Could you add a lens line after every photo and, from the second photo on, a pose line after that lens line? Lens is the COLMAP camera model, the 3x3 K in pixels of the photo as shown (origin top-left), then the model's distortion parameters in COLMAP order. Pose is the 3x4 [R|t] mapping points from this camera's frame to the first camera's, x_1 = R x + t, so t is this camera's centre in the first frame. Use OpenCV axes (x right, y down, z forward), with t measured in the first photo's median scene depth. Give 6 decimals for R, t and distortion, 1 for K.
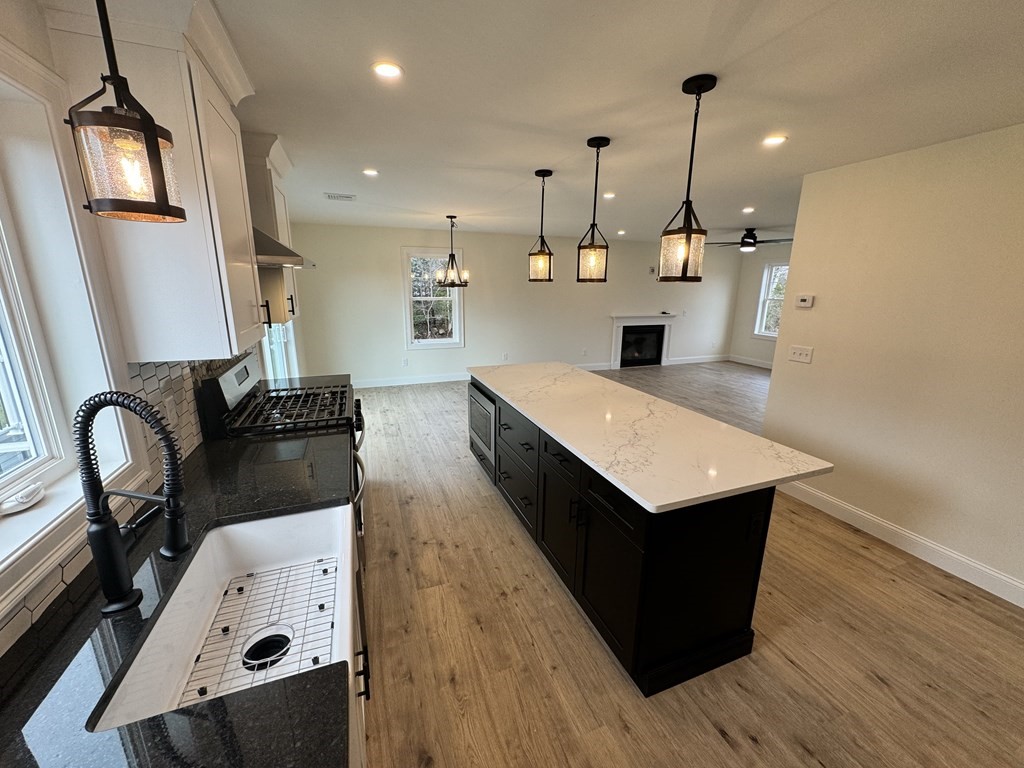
lens RADIAL K [[410.1, 0, 516.1], [0, 410.1, 386.2], [0, 0, 1]] dist [-0.011588, 0.000345]
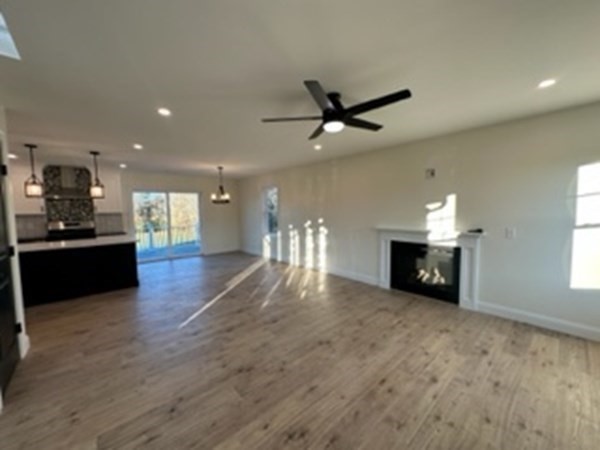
lens RADIAL K [[235.8, 0, 279.7], [0, 235.8, 222.4], [0, 0, 1]] dist [0.002113, 0.000114]
pose [[0.364909, 0.038848, -0.930232, 0.649049], [-0.211258, 0.976524, -0.042090, -0.115162], [0.906759, 0.211879, 0.364549, 0.596632]]
